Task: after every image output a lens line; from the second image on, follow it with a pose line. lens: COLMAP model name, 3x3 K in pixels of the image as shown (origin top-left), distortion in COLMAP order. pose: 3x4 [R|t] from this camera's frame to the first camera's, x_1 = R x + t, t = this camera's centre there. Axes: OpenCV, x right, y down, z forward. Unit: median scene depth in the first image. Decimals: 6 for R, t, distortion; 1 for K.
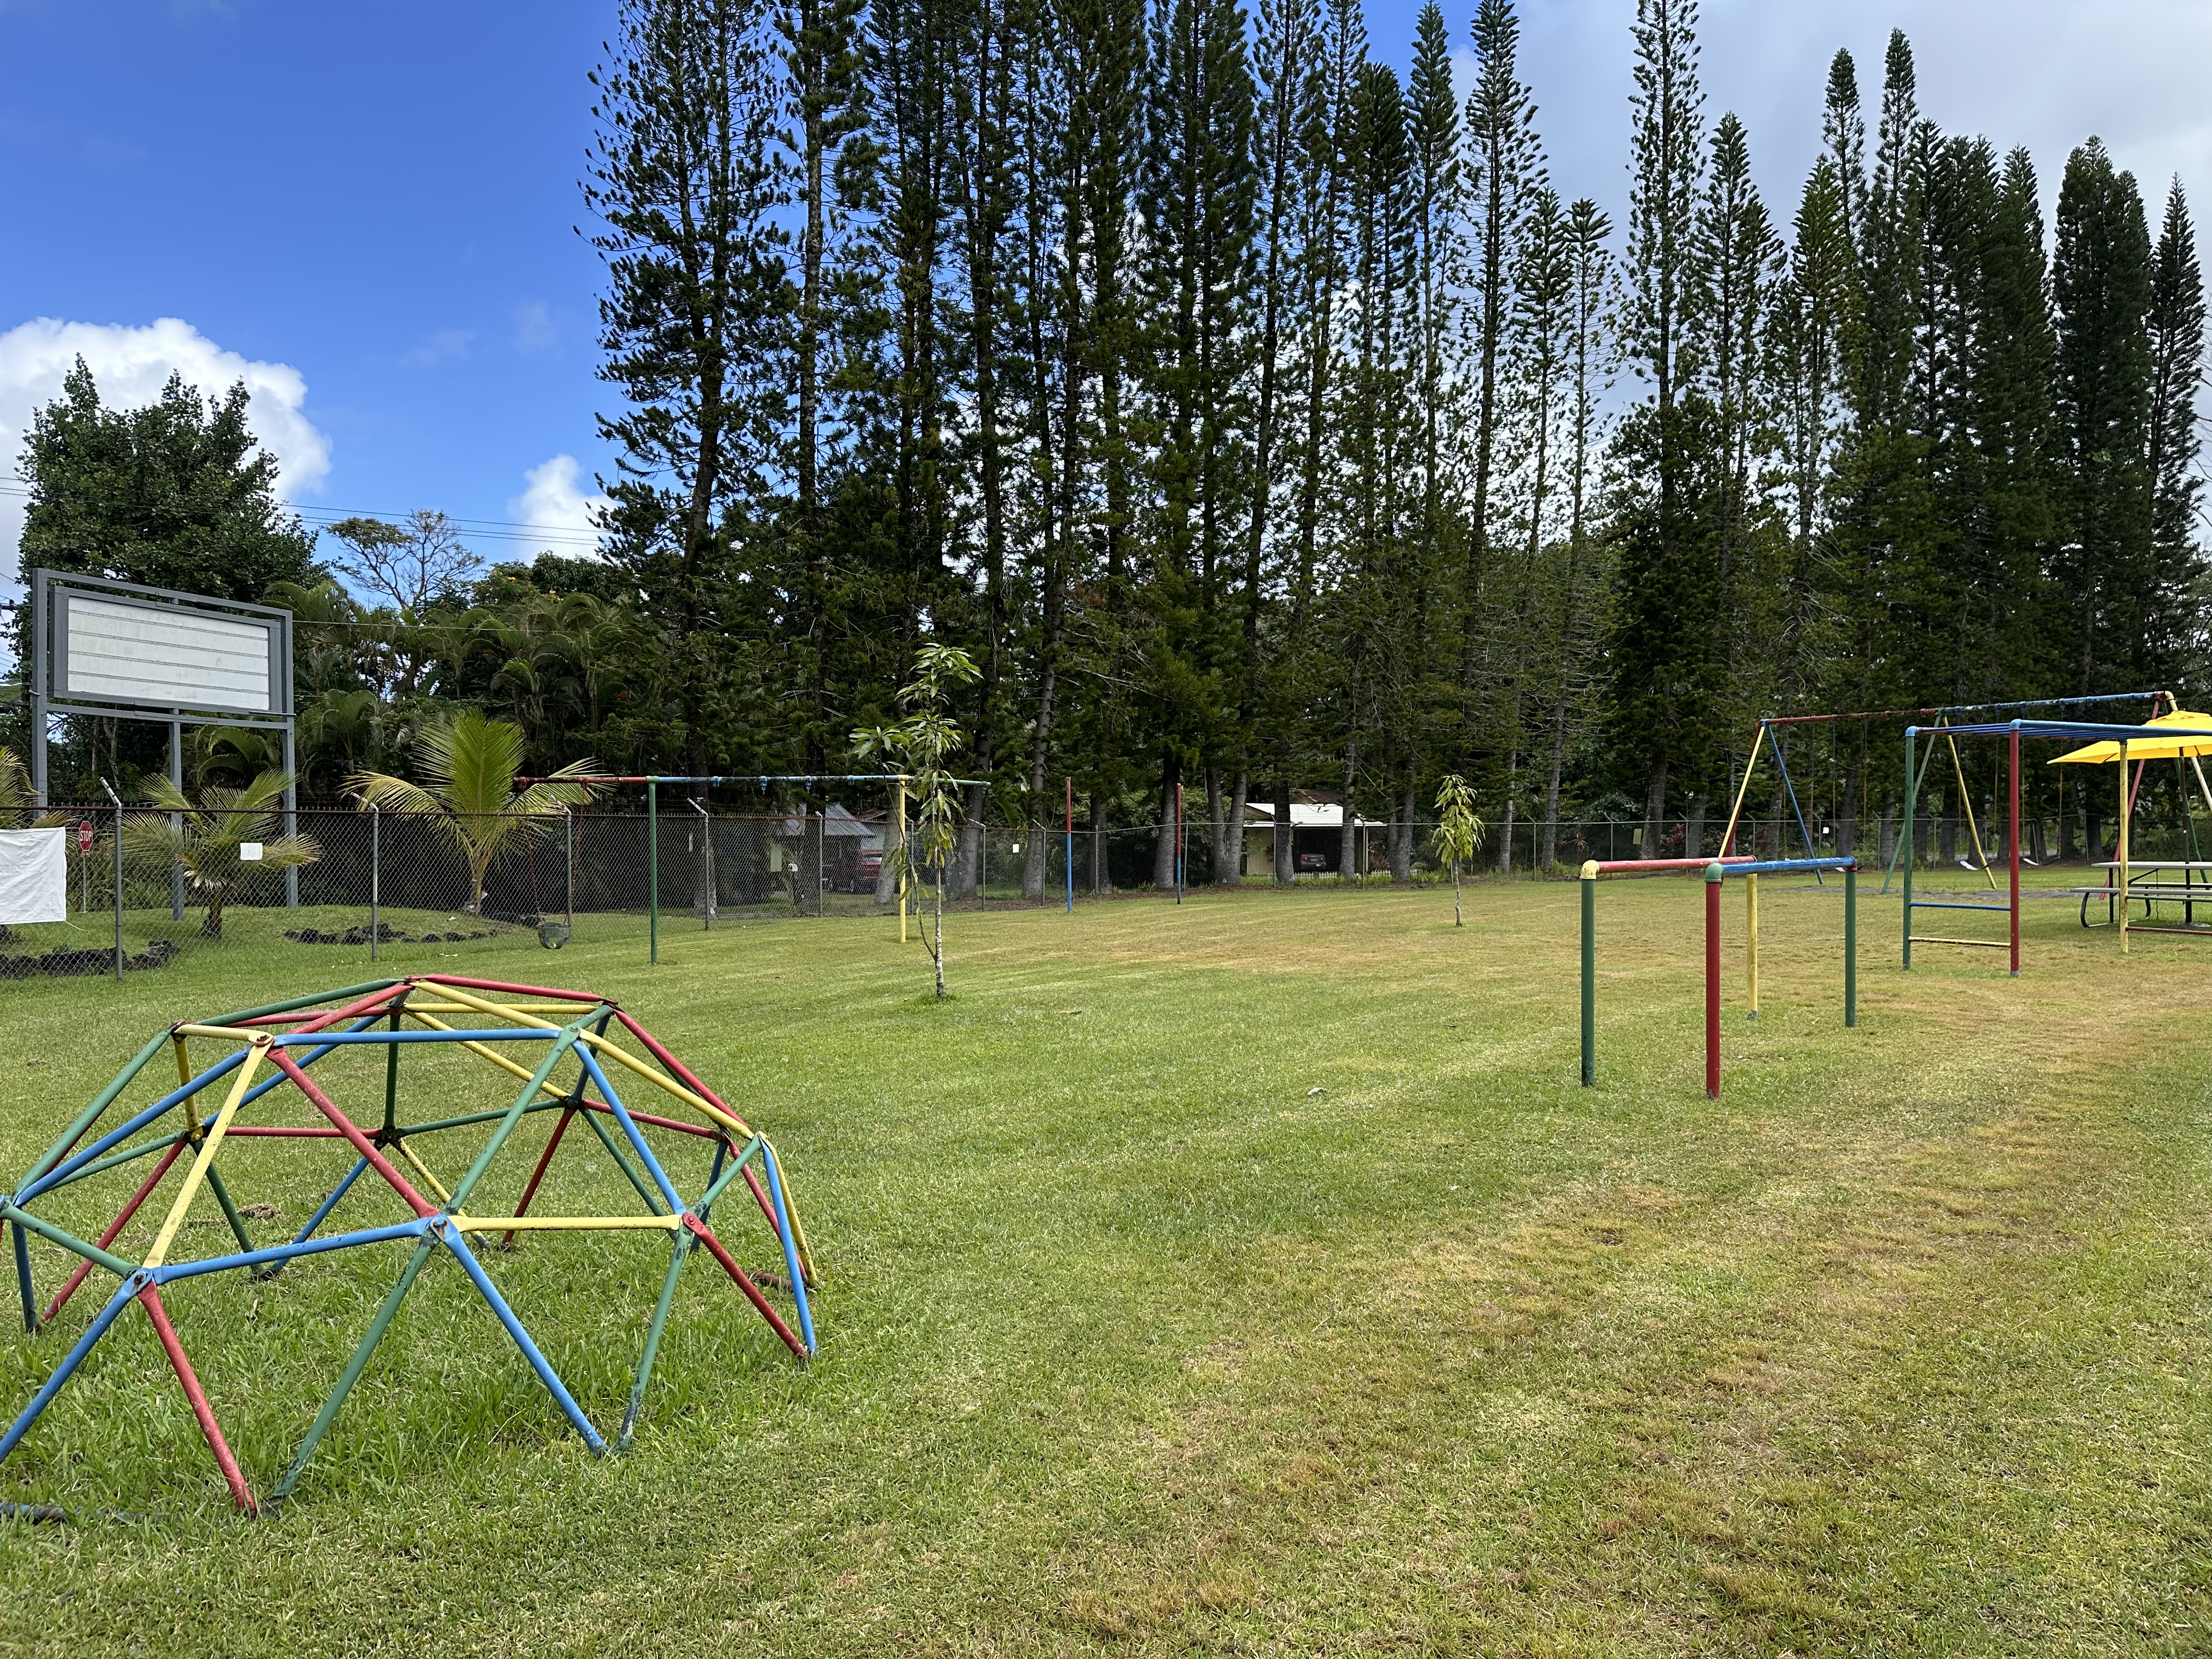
lens RADIAL K [[1542.5, 0, 1110.2], [0, 1542.5, 824.1], [0, 0, 1]] dist [-0.010723, -0.001182]
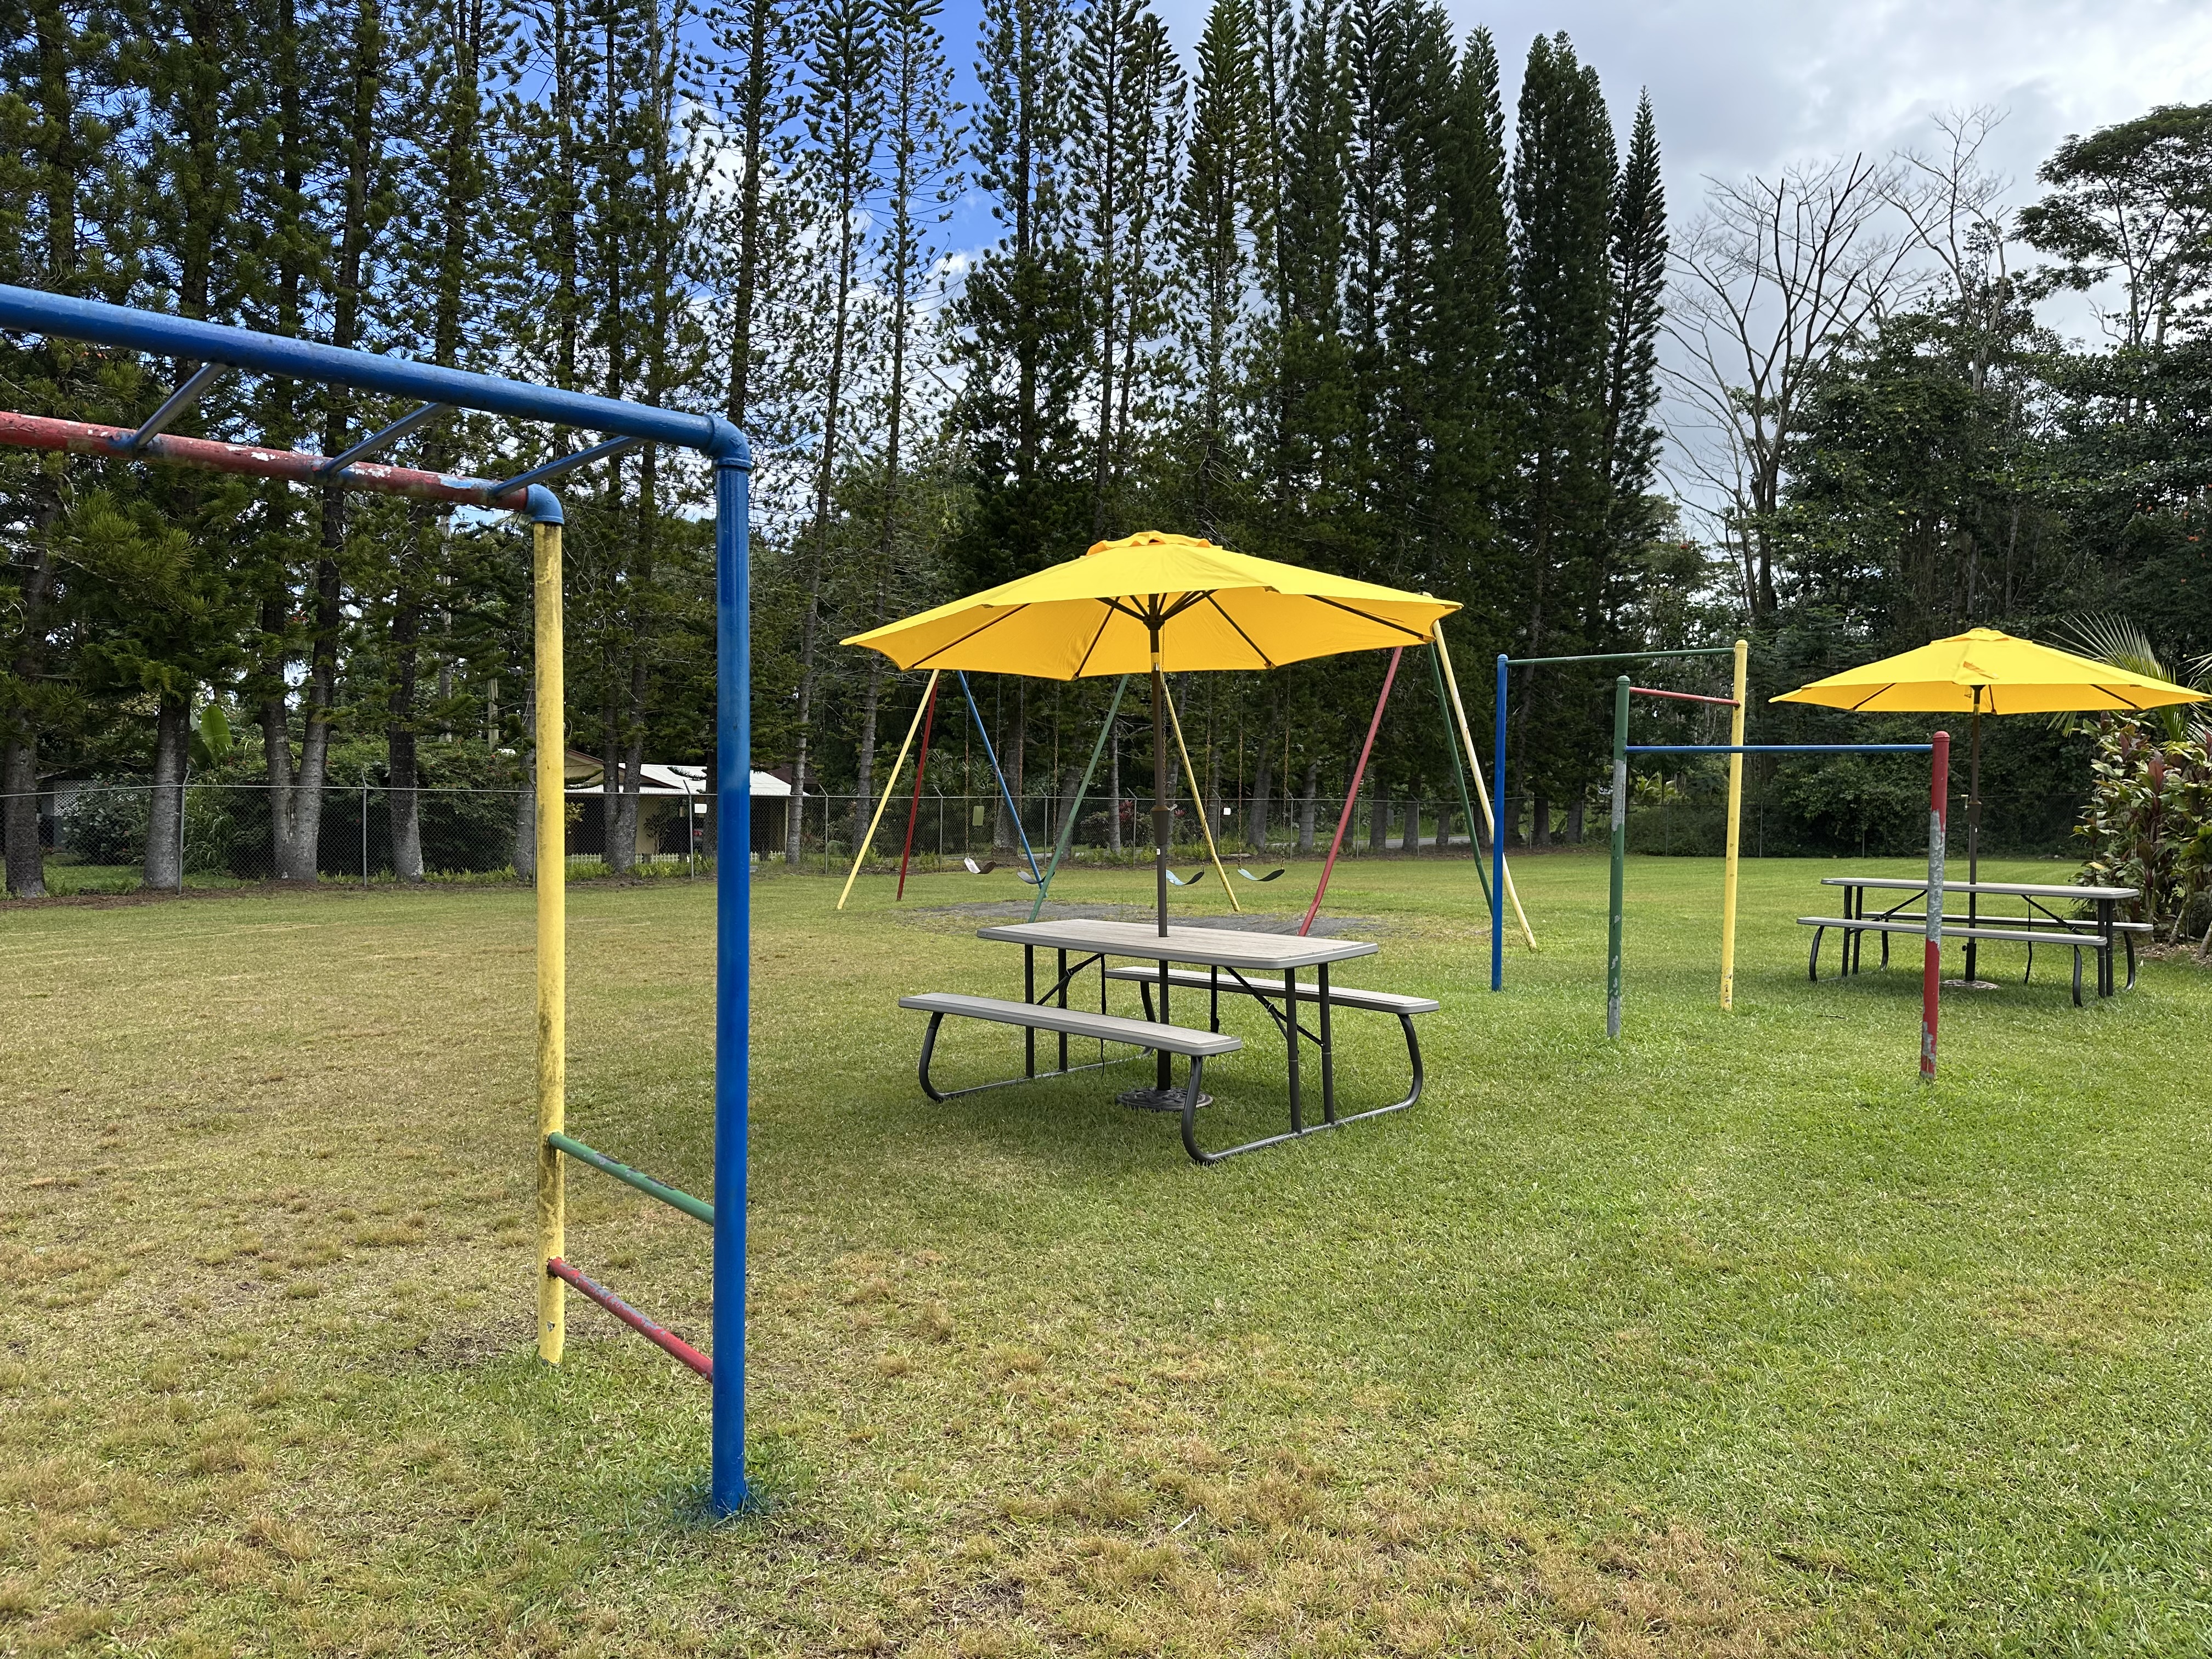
lens RADIAL K [[1542.5, 0, 1102.6], [0, 1542.5, 836.7], [0, 0, 1]] dist [-0.010723, -0.001182]
pose [[0.969897, 0.010447, 0.243291, 0.176843], [-0.017302, 0.999511, 0.026057, -0.001738], [-0.242899, -0.029482, 0.969603, 0.192898]]
